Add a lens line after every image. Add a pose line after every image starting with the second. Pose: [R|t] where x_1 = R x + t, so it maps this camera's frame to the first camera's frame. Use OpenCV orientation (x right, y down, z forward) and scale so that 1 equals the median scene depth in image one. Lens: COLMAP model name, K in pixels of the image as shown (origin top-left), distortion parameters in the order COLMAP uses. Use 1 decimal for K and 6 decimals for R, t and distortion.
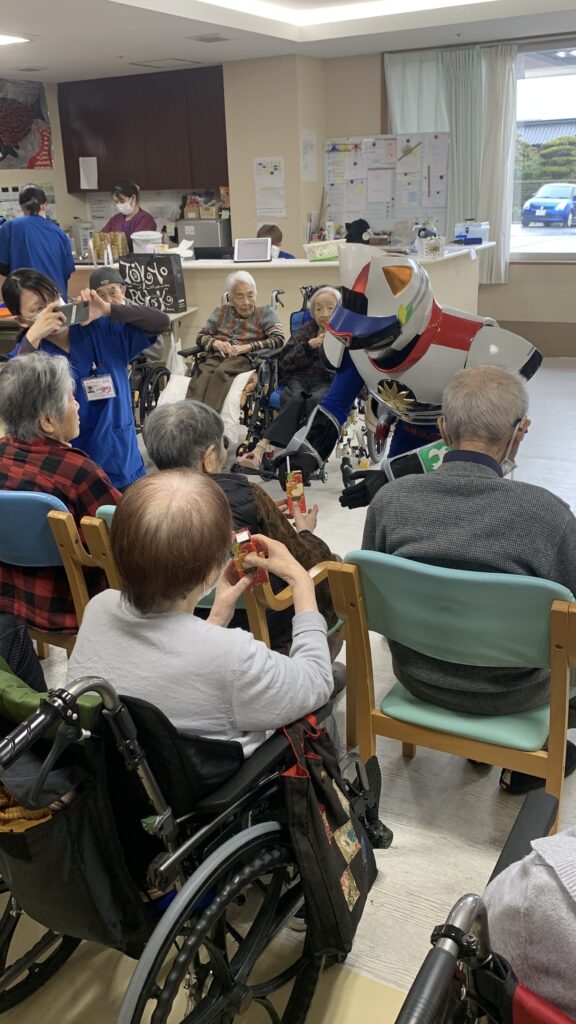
lens RADIAL K [[925.8, 0, 288.0], [0, 925.8, 512.0], [0, 0, 1]] dist [0.004364, -0.003003]
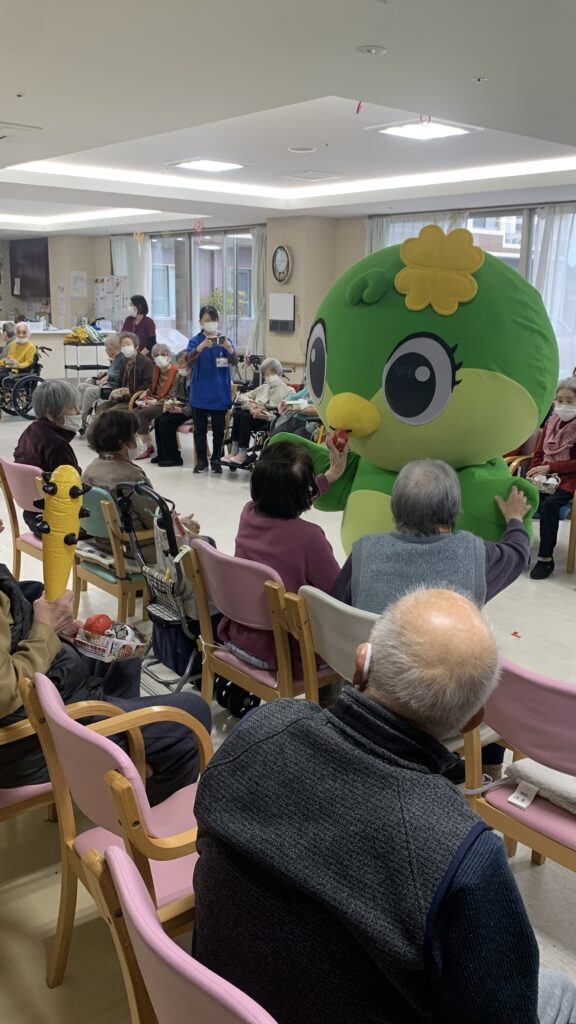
lens RADIAL K [[925.8, 0, 288.0], [0, 925.8, 512.0], [0, 0, 1]] dist [0.004364, -0.003003]
pose [[0.937146, 0.135636, -0.321496, 0.925290], [-0.172448, 0.981008, -0.088800, 0.138206], [0.303346, 0.138659, 0.942738, -0.490738]]
